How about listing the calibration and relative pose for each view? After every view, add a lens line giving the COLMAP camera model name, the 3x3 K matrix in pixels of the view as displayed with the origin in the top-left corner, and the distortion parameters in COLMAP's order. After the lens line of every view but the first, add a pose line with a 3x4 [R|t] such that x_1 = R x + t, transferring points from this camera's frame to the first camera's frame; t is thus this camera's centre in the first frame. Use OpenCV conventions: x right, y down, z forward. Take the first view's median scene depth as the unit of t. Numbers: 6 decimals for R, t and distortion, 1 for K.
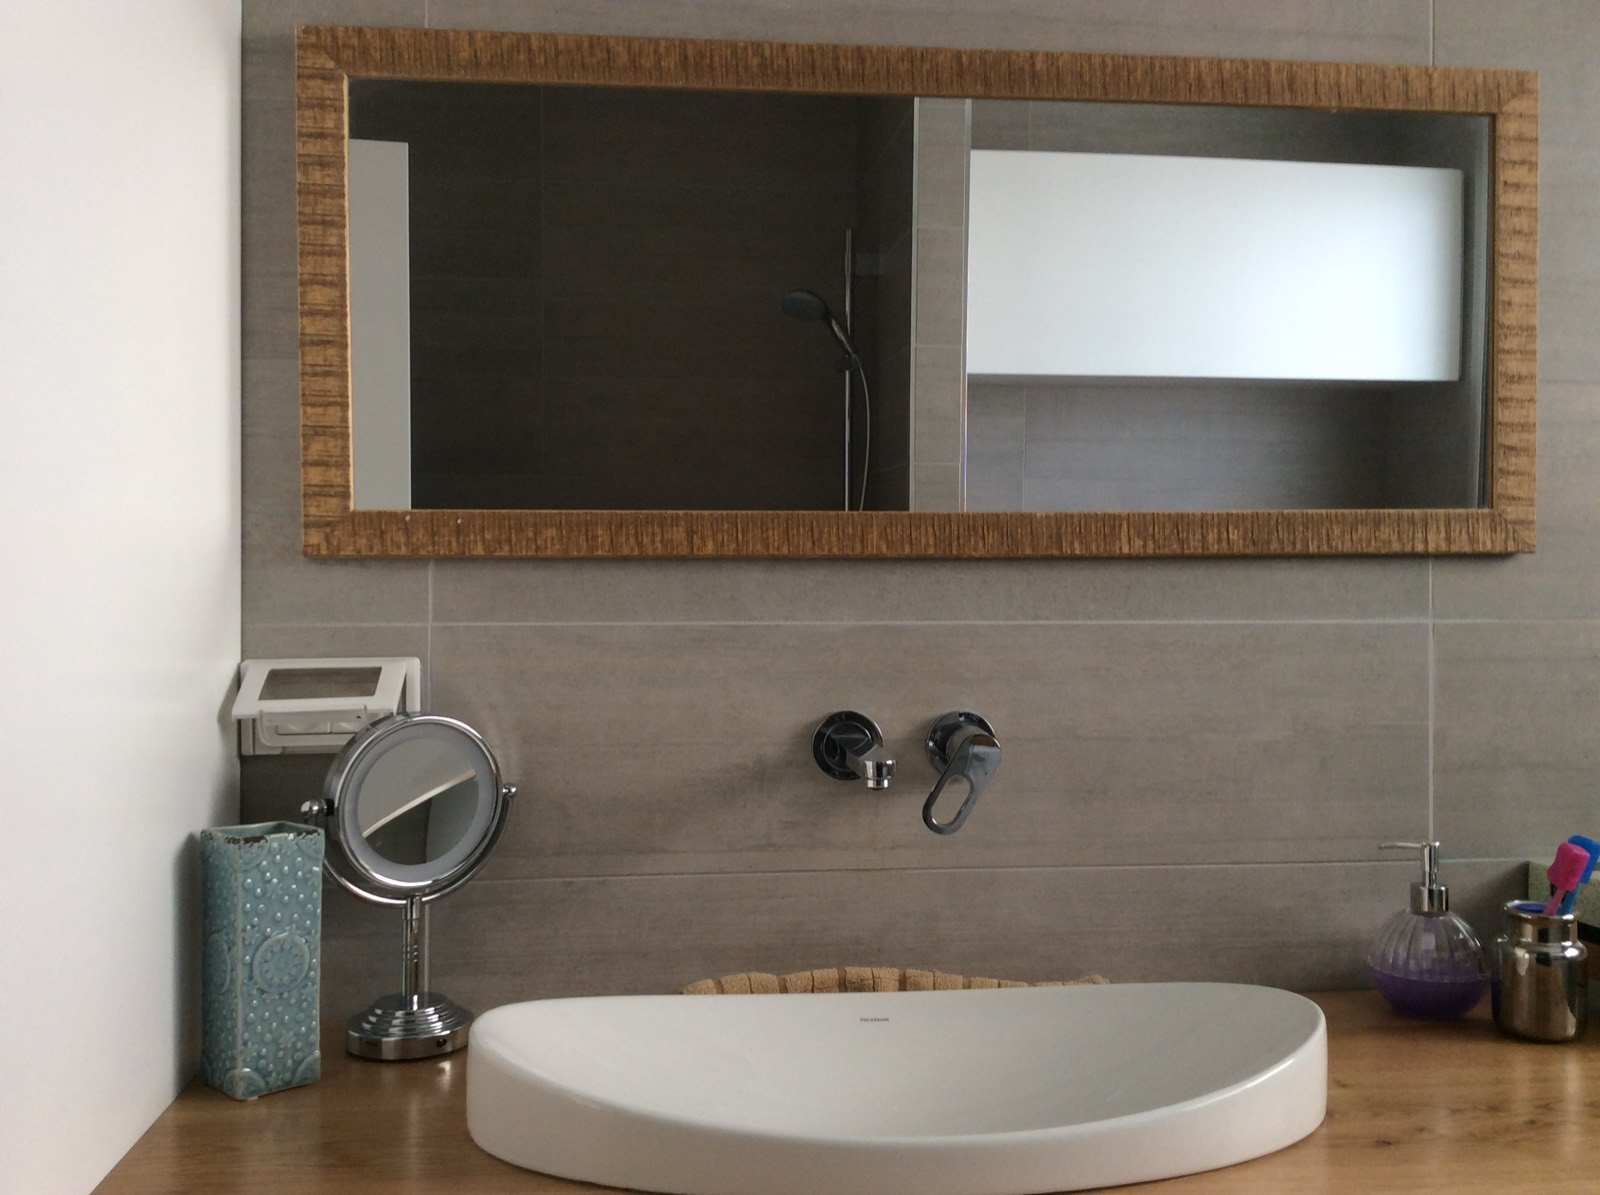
lens RADIAL K [[1508.6, 0, 798.7], [0, 1508.6, 586.0], [0, 0, 1]] dist [0.072707, 0.000000]
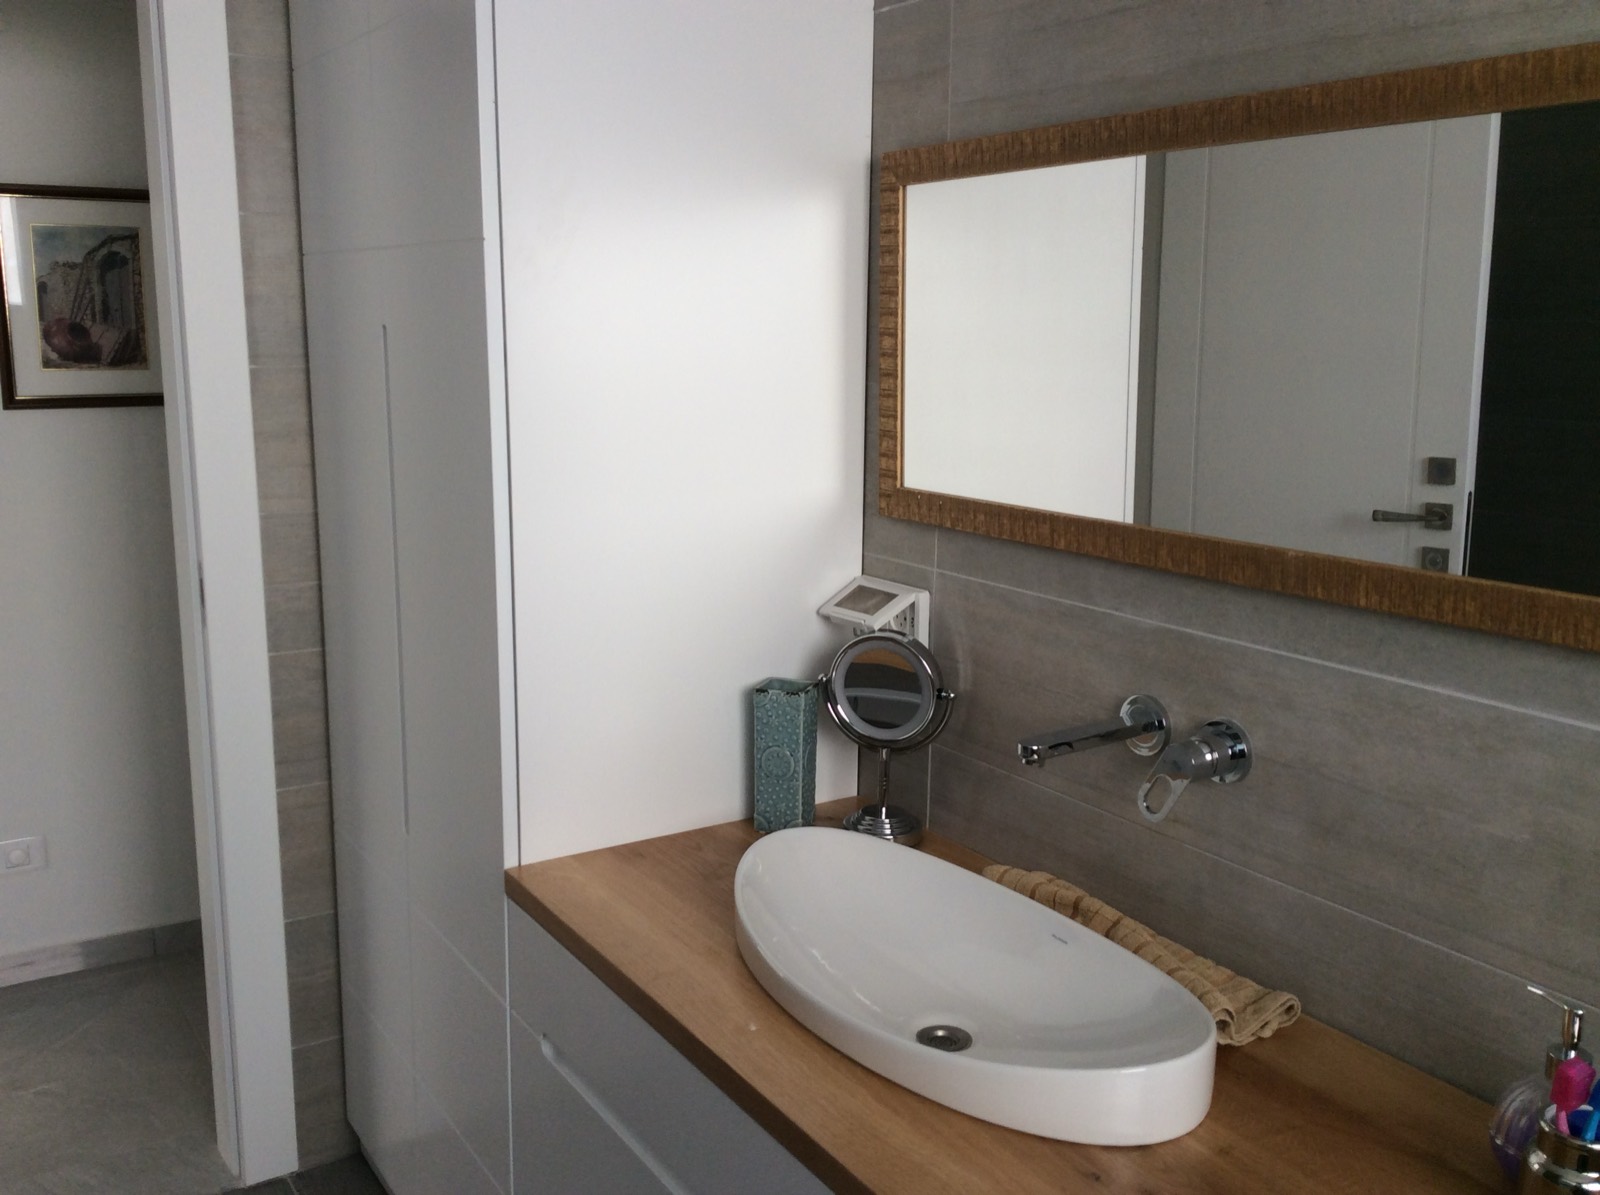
lens RADIAL K [[1508.6, 0, 801.7], [0, 1508.6, 603.8], [0, 0, 1]] dist [0.072707, 0.000000]
pose [[0.431197, 0.180217, -0.884076, 0.943449], [-0.005780, 0.980380, 0.197030, -0.217909], [0.902240, -0.079848, 0.423778, 0.266284]]
